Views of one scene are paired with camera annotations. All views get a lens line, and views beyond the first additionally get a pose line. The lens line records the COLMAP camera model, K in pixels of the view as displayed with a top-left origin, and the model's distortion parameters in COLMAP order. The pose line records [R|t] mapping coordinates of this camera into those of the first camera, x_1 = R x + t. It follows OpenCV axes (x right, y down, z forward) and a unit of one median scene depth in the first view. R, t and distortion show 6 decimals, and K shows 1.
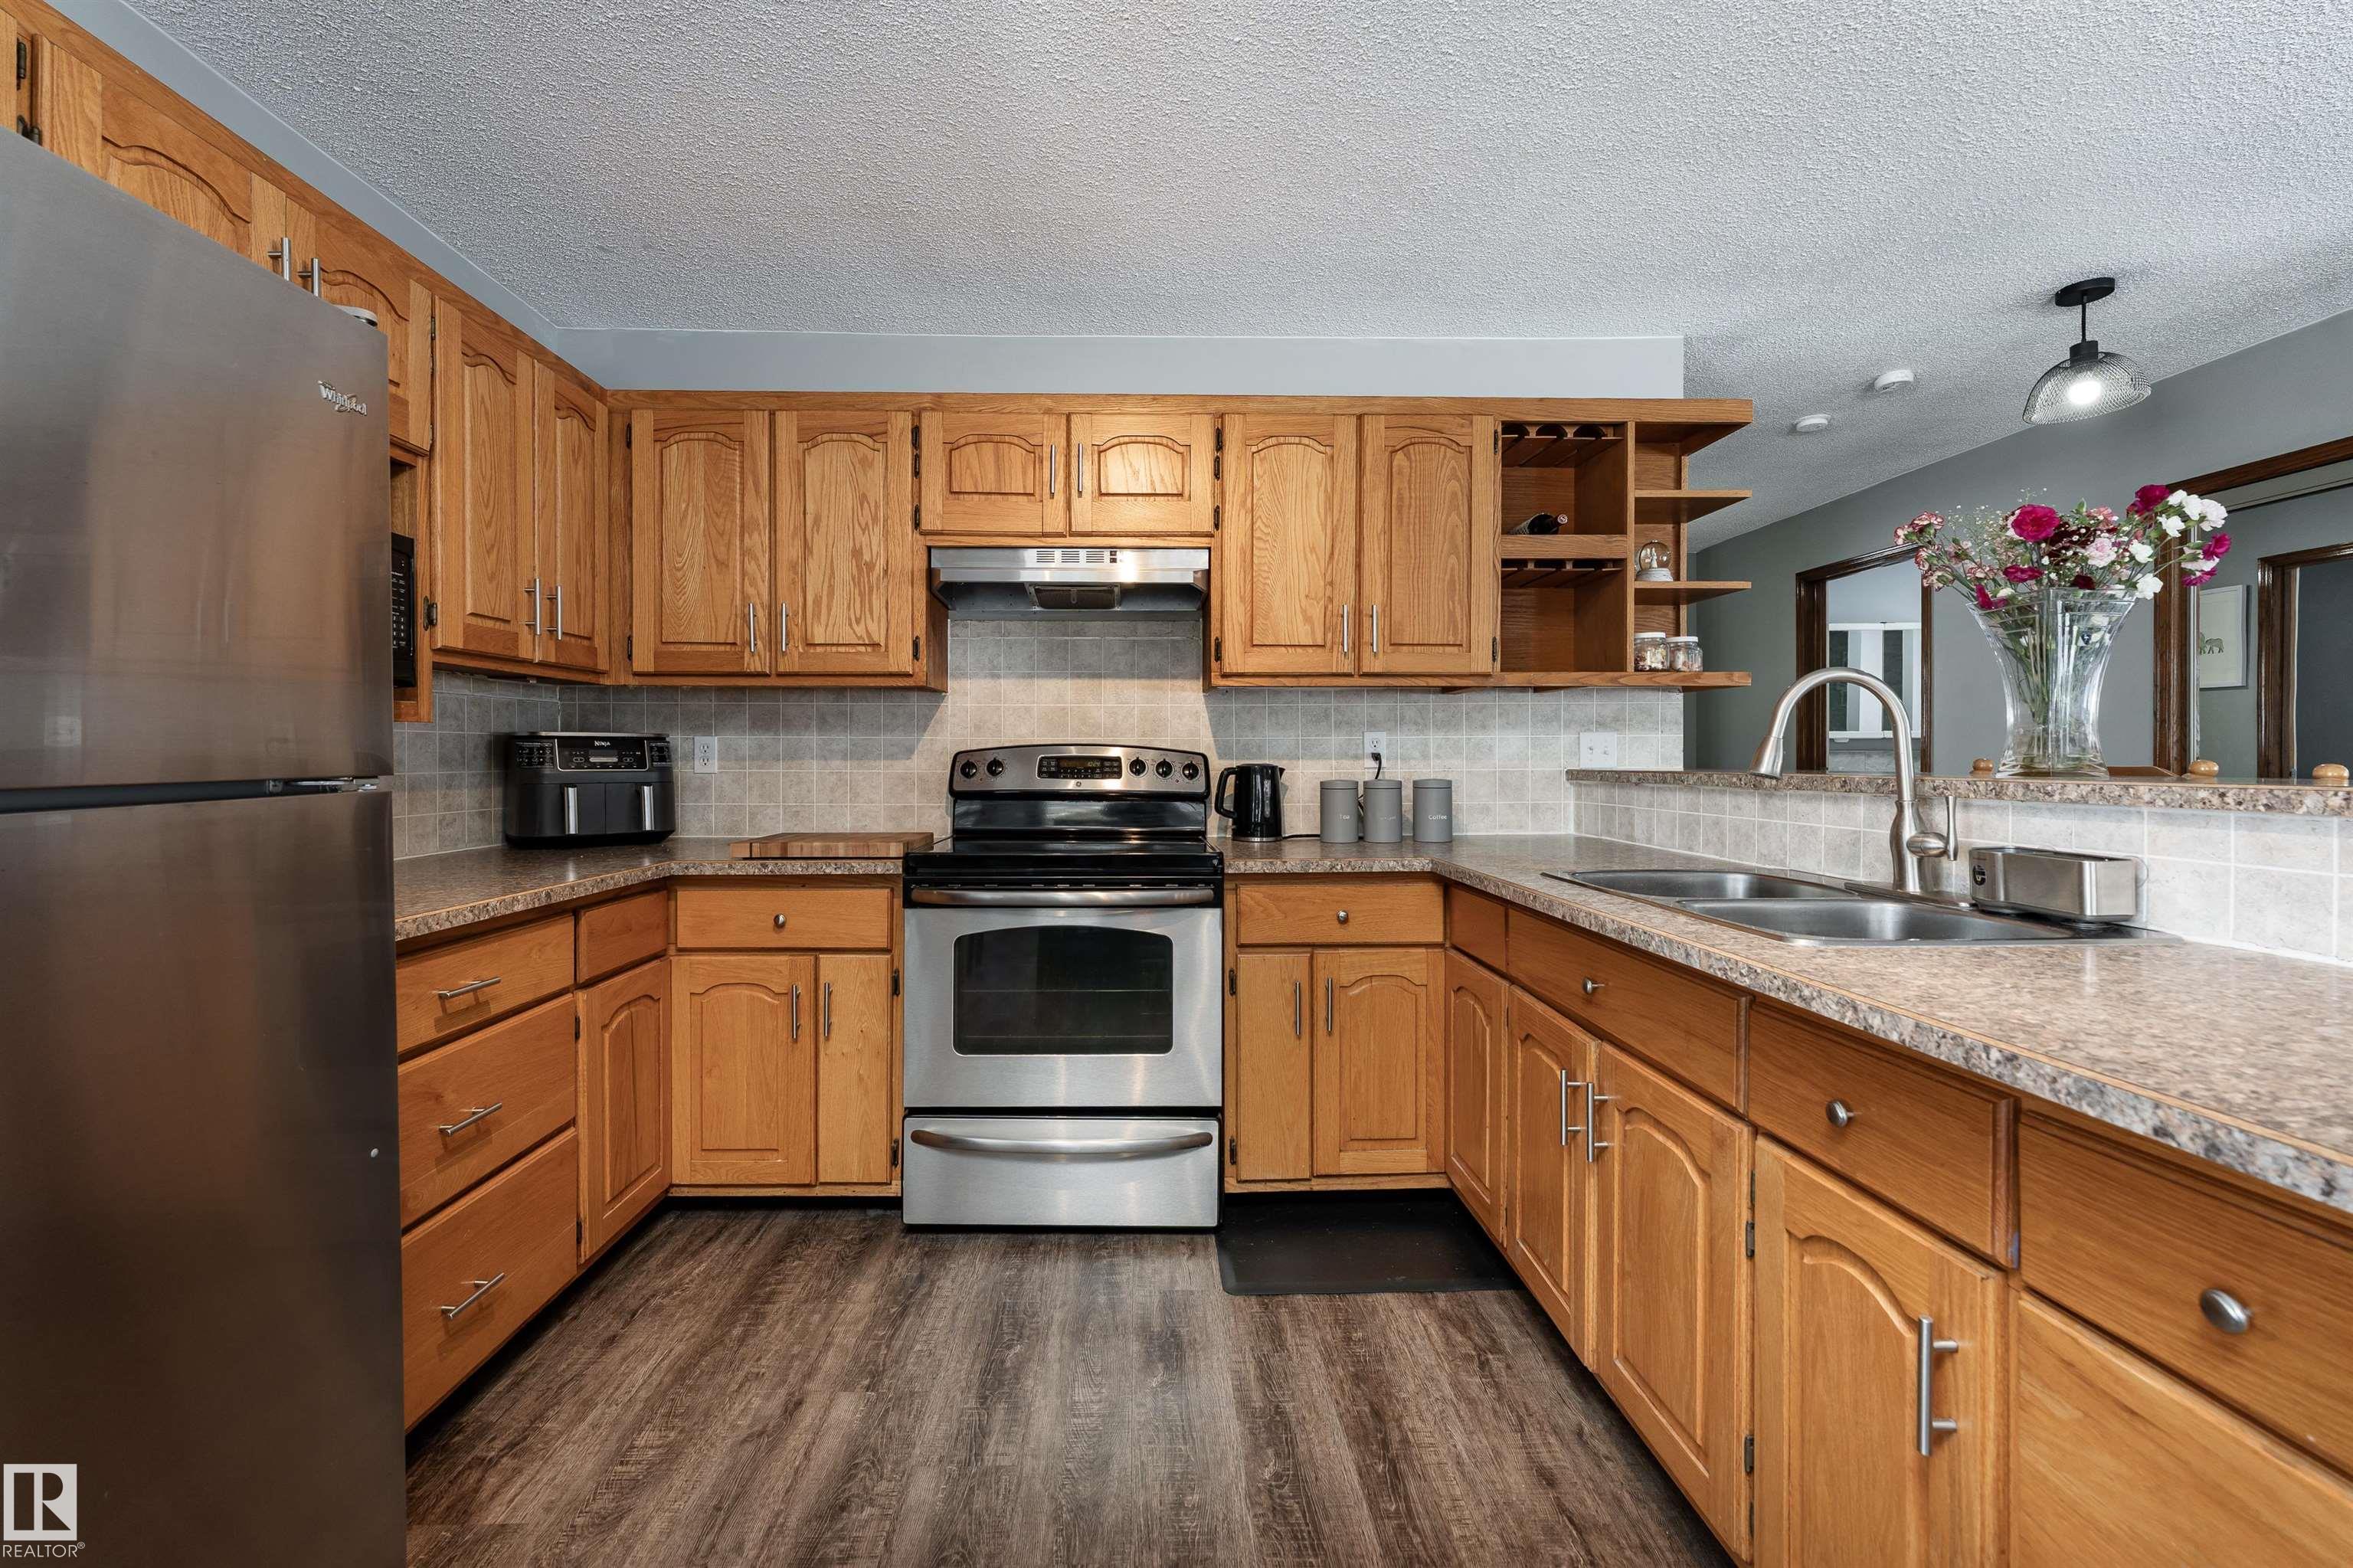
lens RADIAL K [[953.8, 0, 1176.5], [0, 953.8, 784.0], [0, 0, 1]] dist [-0.001931, -0.000226]
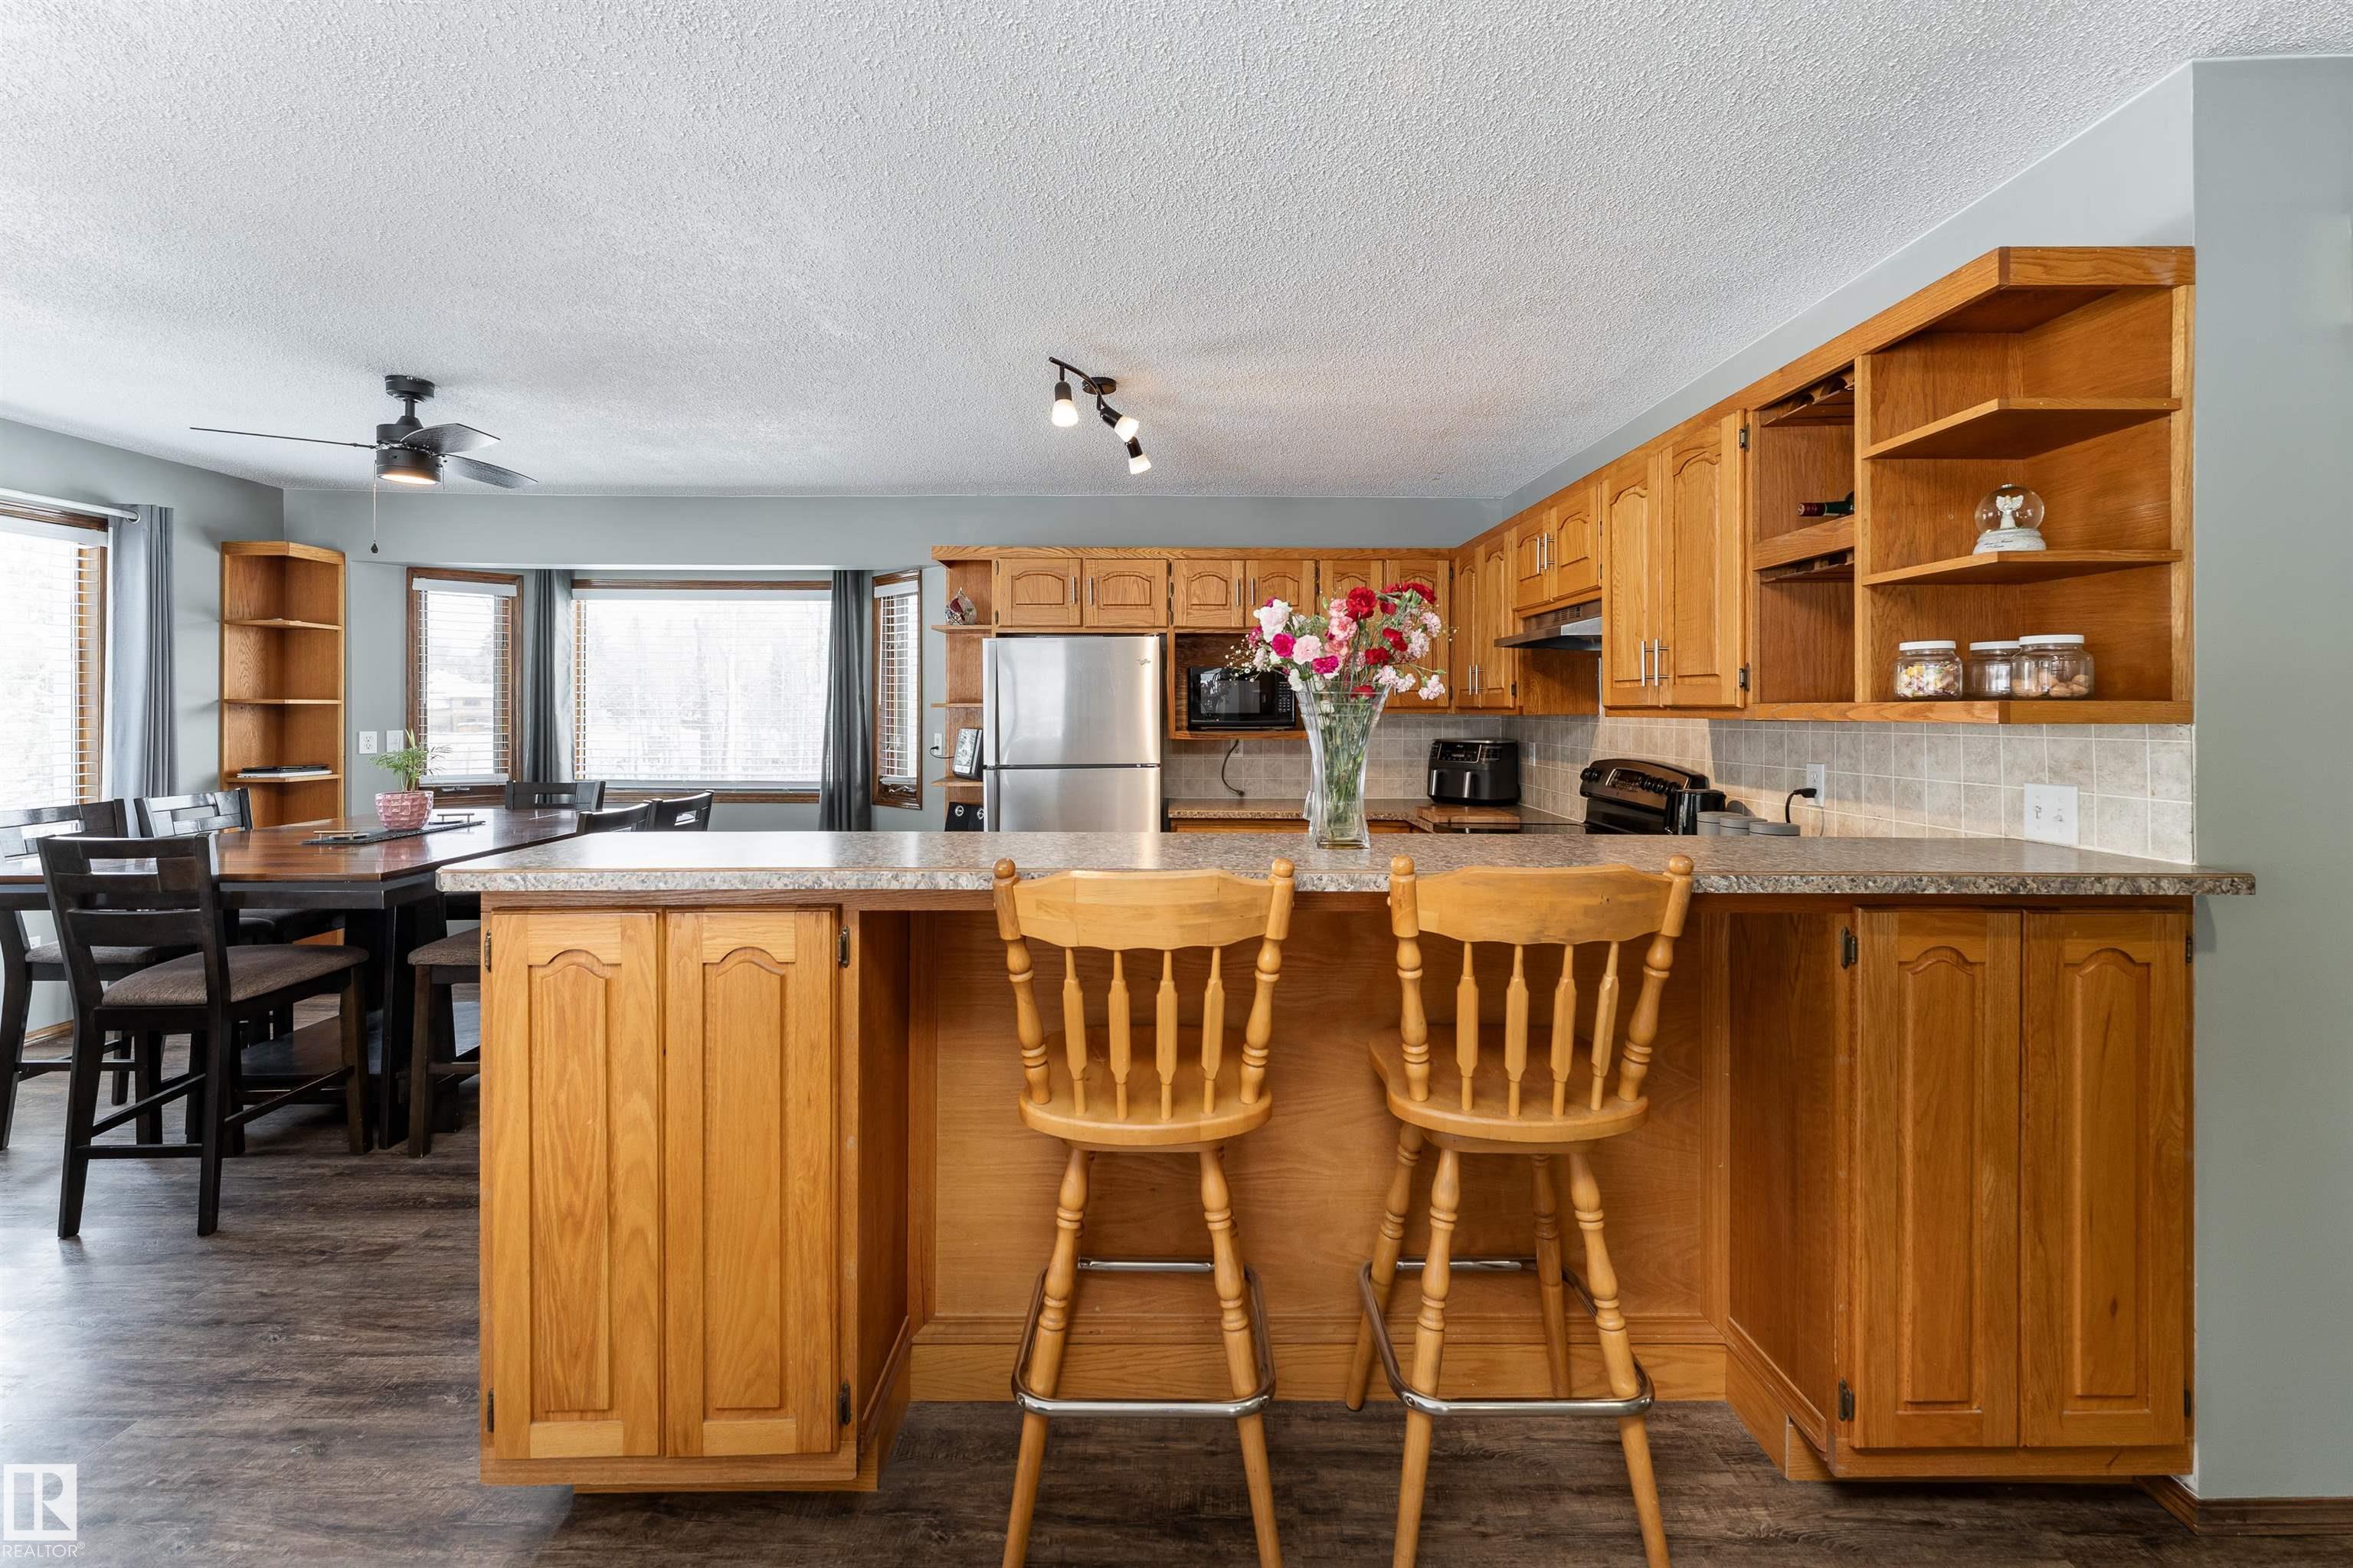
lens RADIAL K [[1001.6, 0, 1168.0], [0, 1001.6, 712.7], [0, 0, 1]] dist [0.002858, -0.000015]
pose [[-0.017879, 0.005059, -0.999827, 1.242253], [-0.026307, 0.999639, 0.005528, -0.100772], [0.999494, 0.026401, -0.017740, 0.493646]]
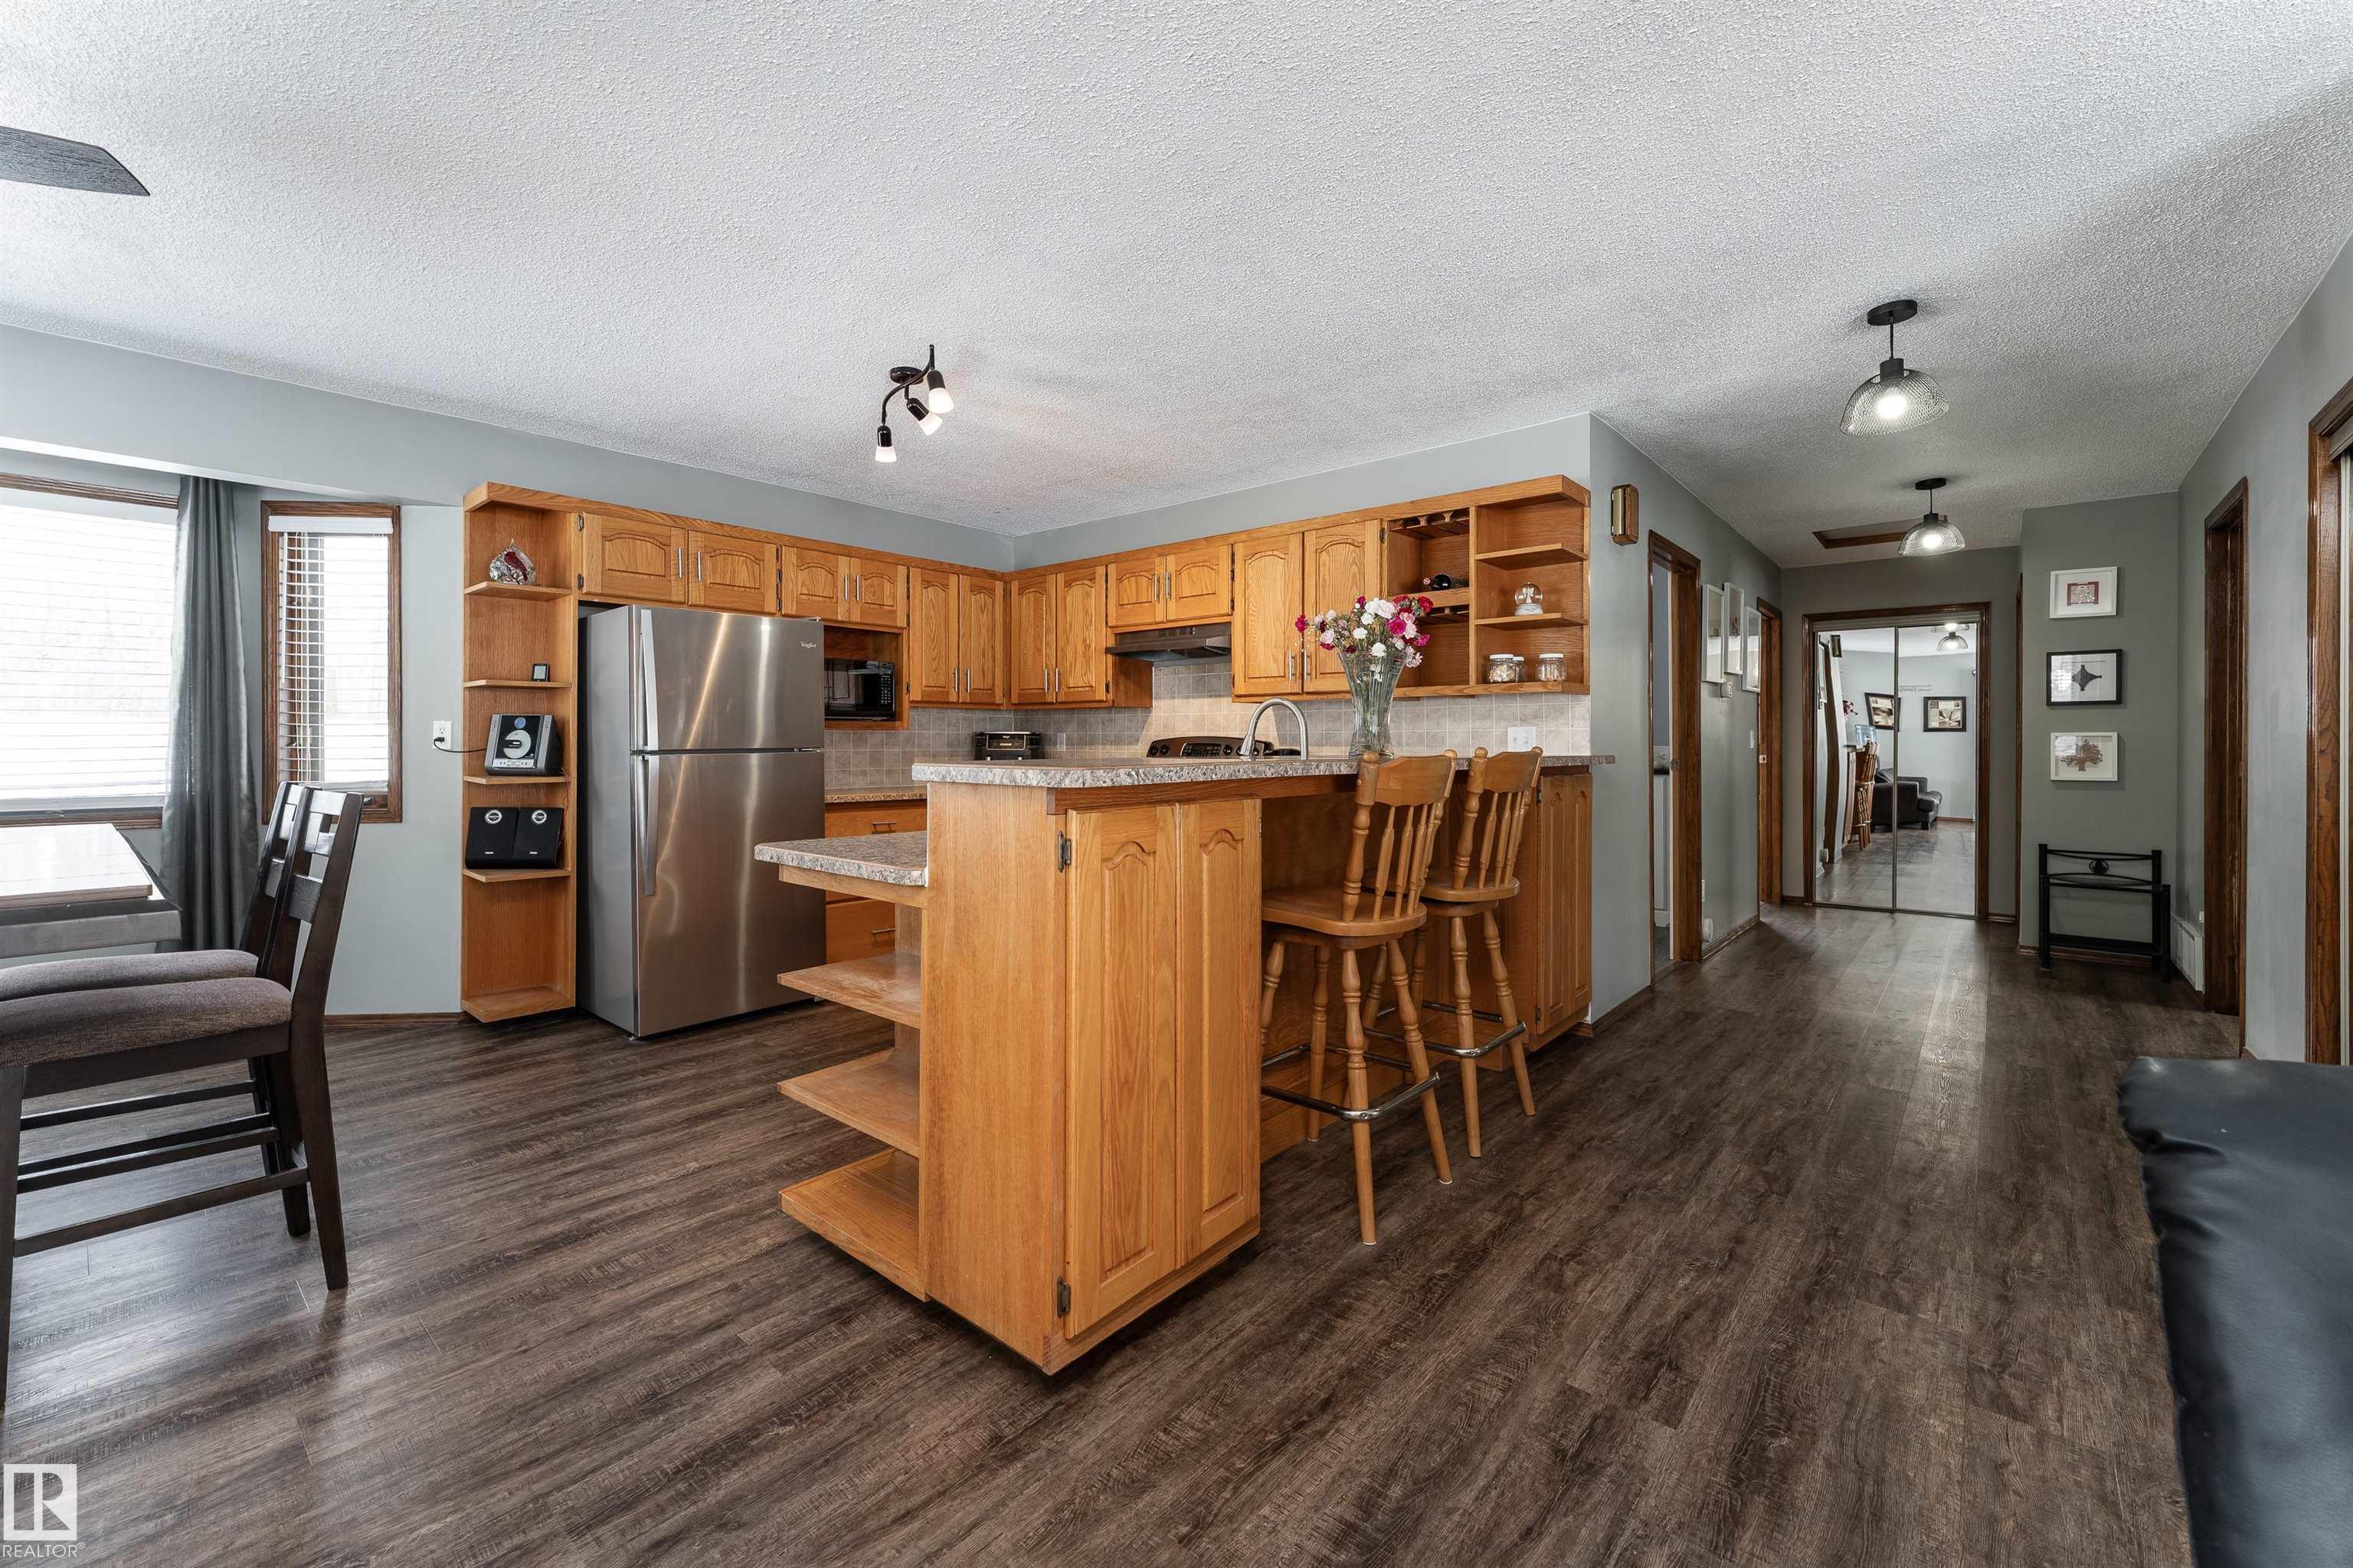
lens RADIAL K [[957.0, 0, 1177.8], [0, 957.0, 745.8], [0, 0, 1]] dist [-0.006811, 0.000226]
pose [[0.745183, 0.004769, -0.666842, 1.094223], [-0.018847, 0.999726, -0.013911, -0.001599], [0.666593, 0.022934, 0.745069, -0.323887]]
